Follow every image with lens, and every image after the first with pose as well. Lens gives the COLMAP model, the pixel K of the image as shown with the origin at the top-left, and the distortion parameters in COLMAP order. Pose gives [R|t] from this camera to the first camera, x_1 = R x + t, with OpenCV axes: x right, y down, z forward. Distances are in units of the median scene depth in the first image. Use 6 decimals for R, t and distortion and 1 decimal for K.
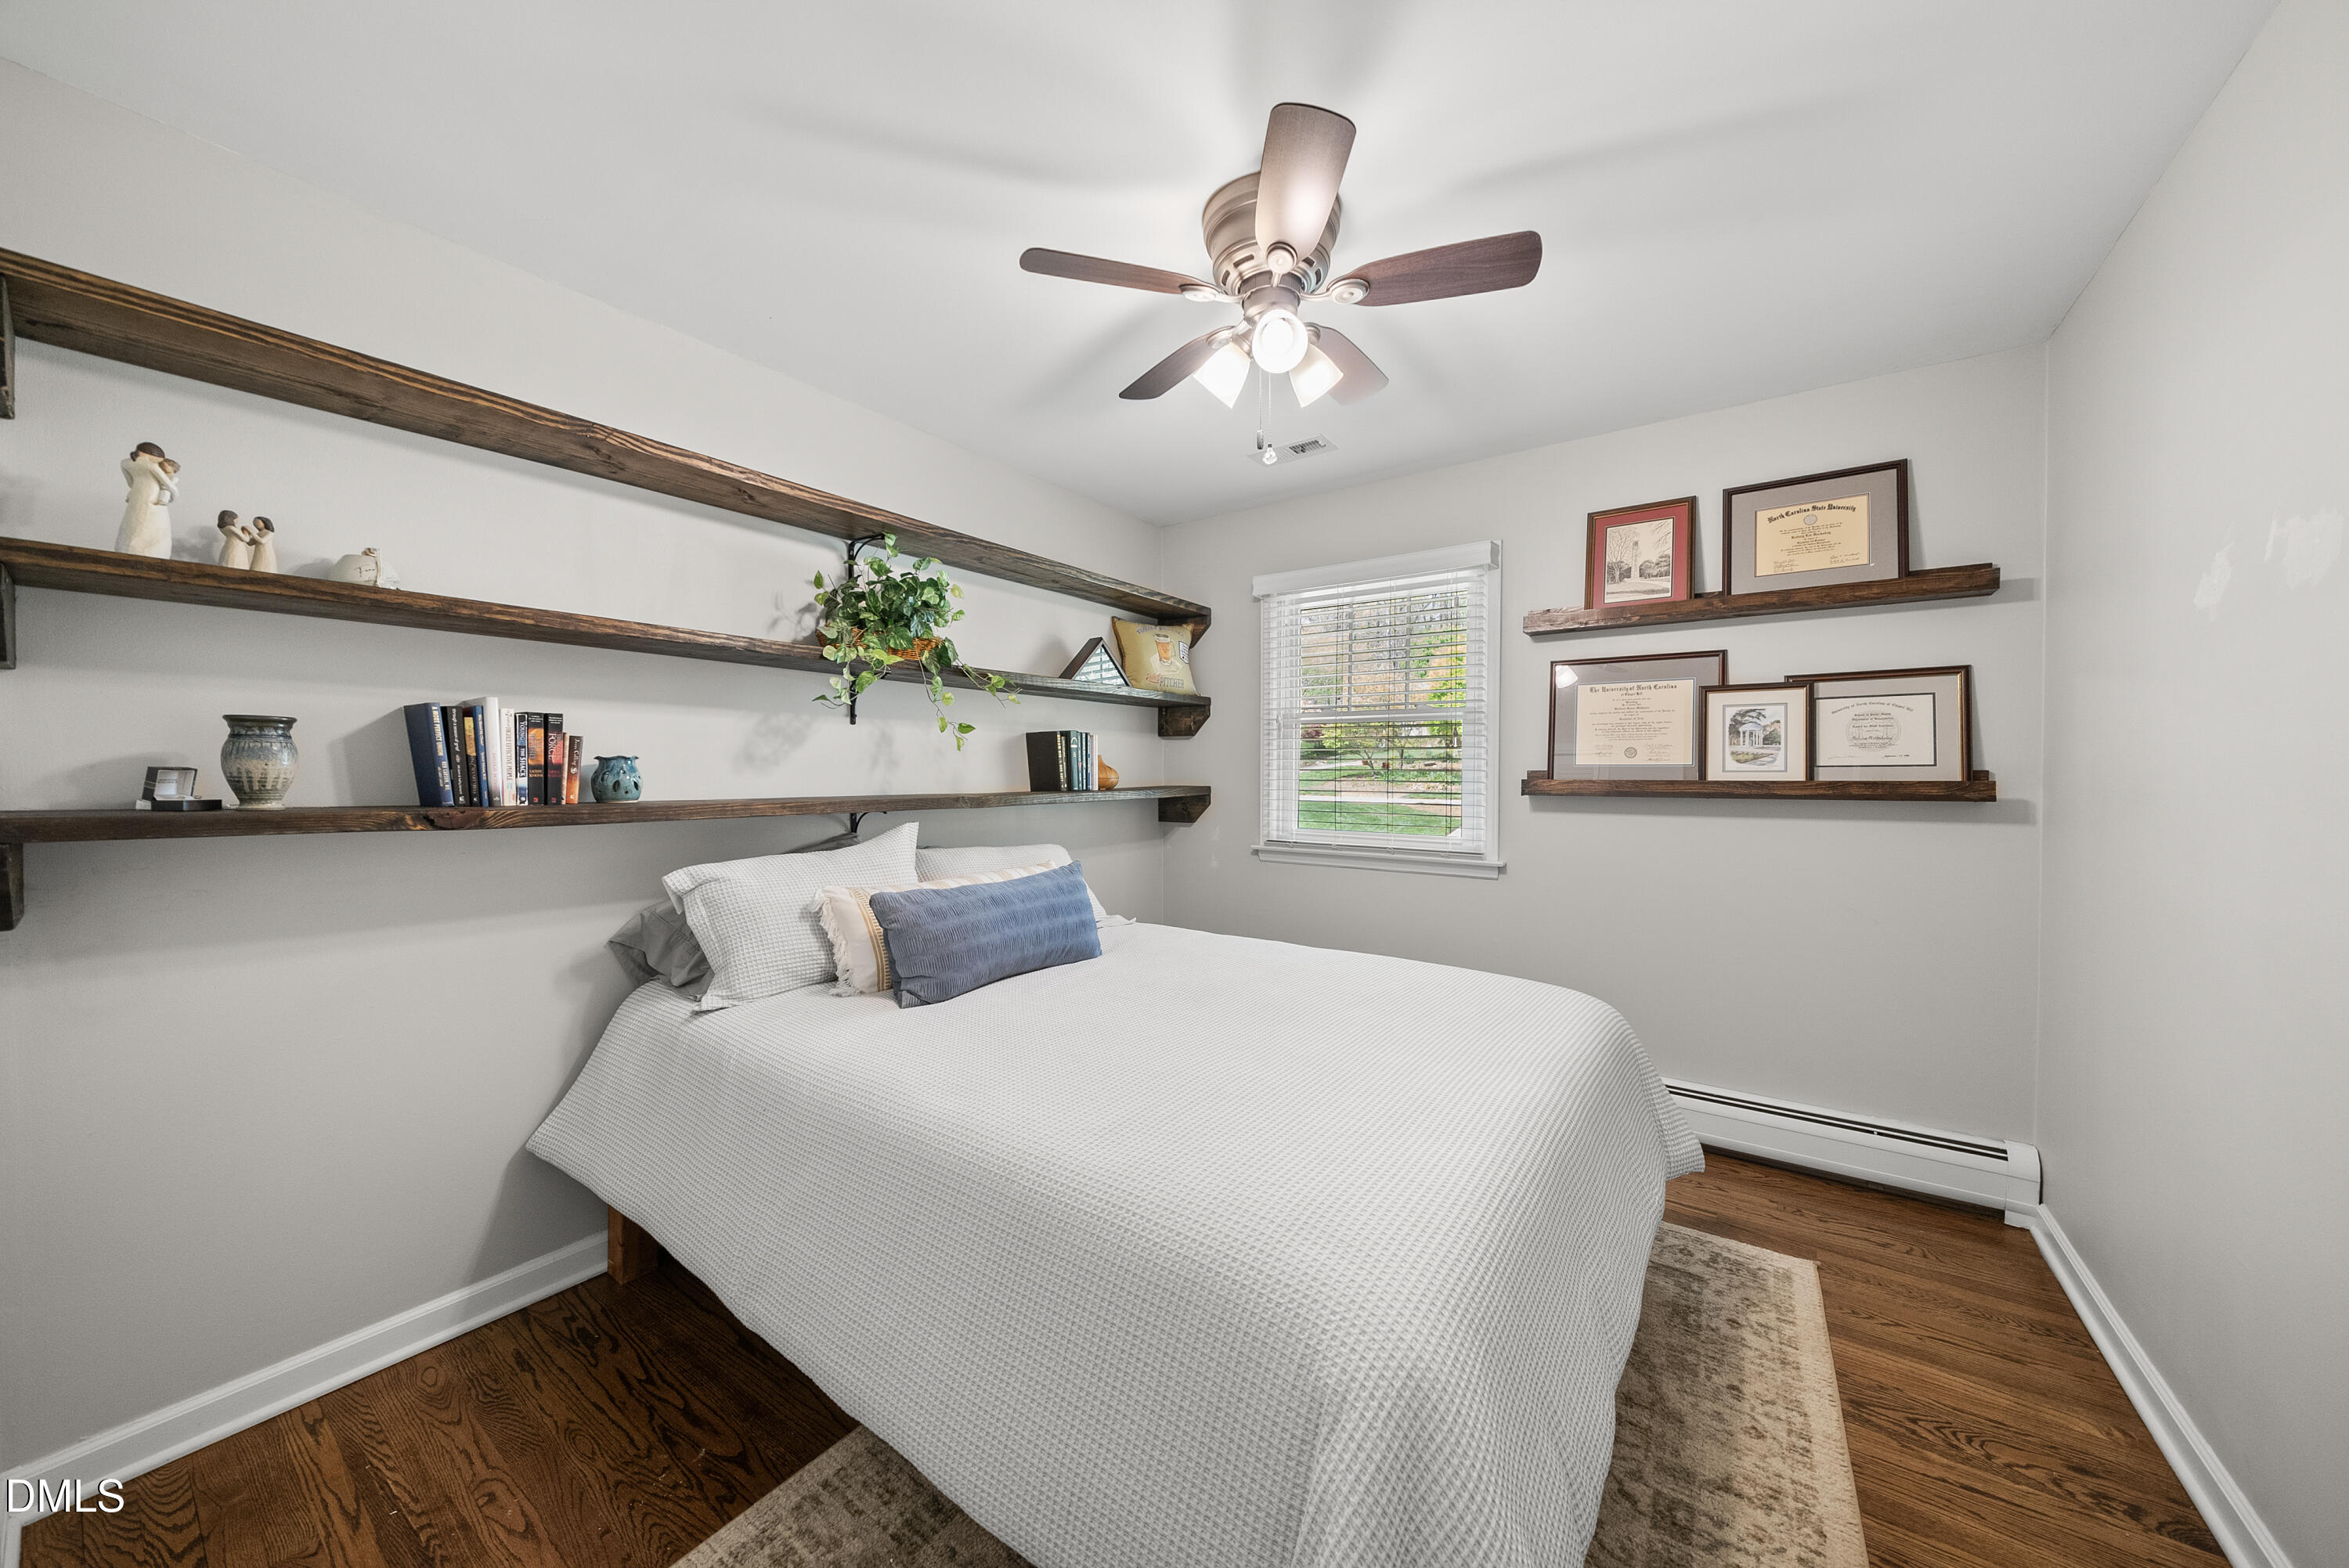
lens RADIAL K [[810.1, 0, 1169.1], [0, 810.1, 792.7], [0, 0, 1]] dist [-0.001893, -0.000051]
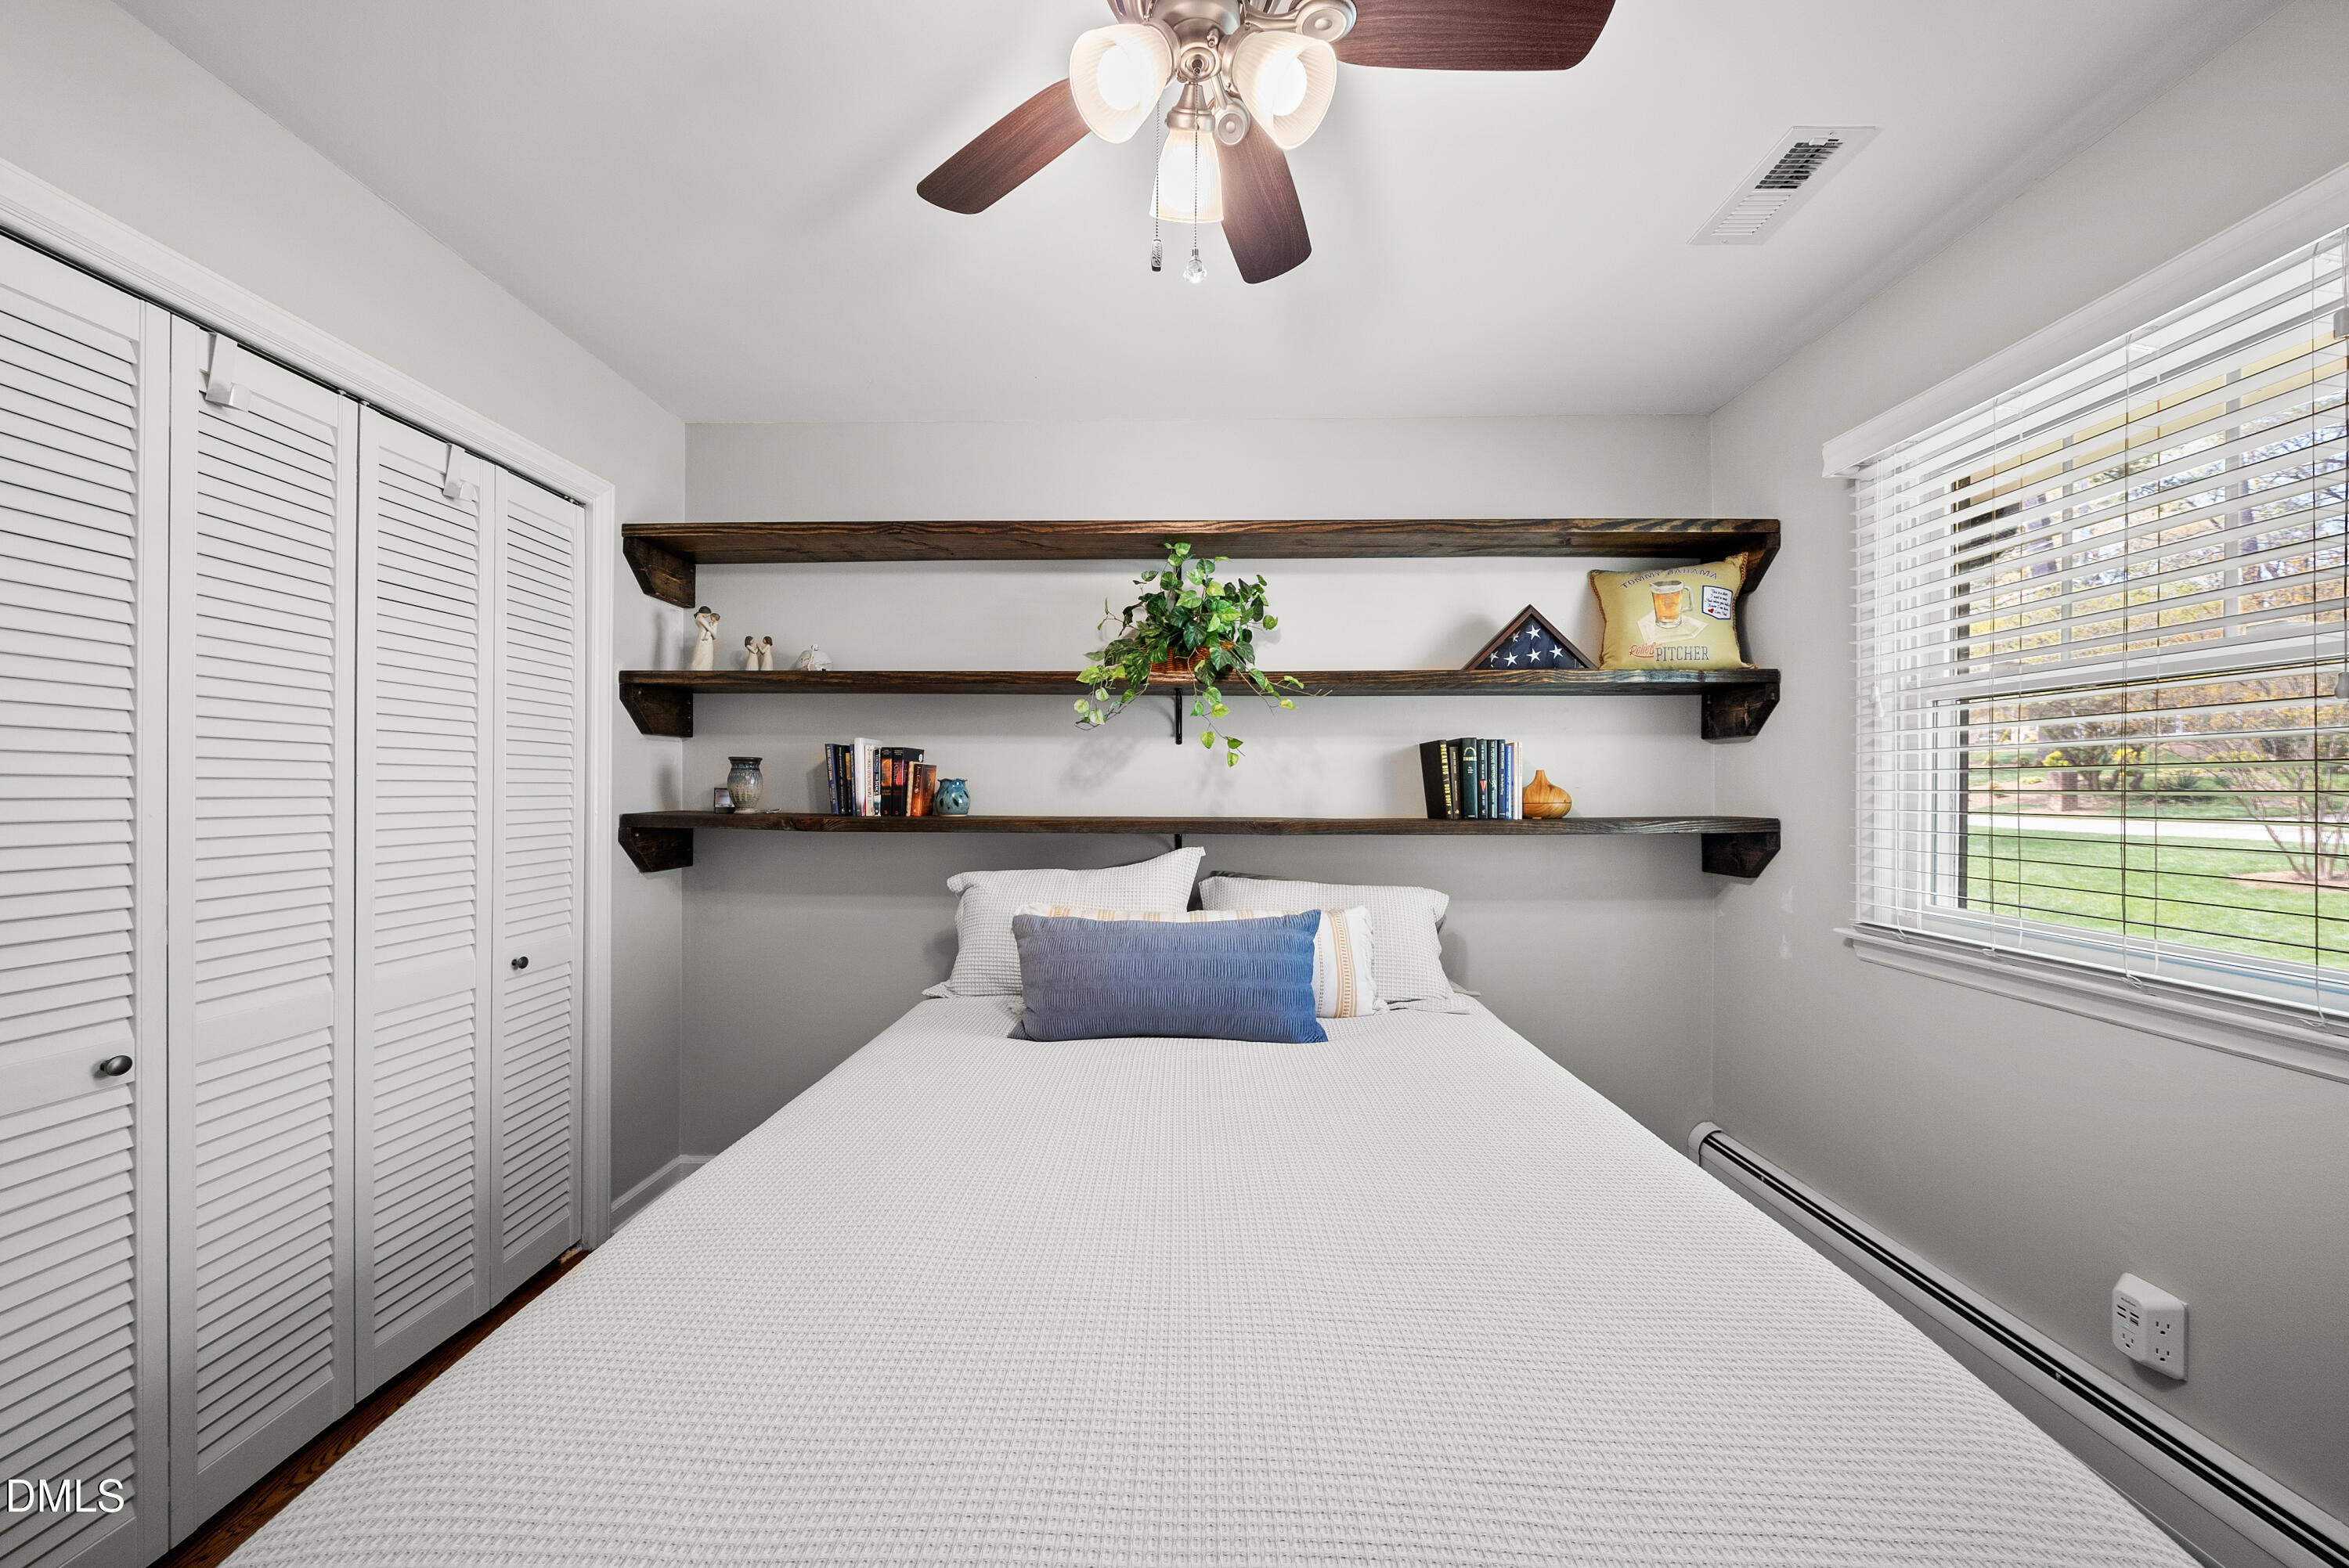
lens RADIAL K [[810.1, 0, 1169.1], [0, 810.1, 792.7], [0, 0, 1]] dist [-0.001893, -0.000051]
pose [[0.569423, 0.005076, -0.822029, 0.433066], [-0.024427, 0.999644, -0.010748, -0.015176], [0.821681, 0.026200, 0.569345, 0.454062]]
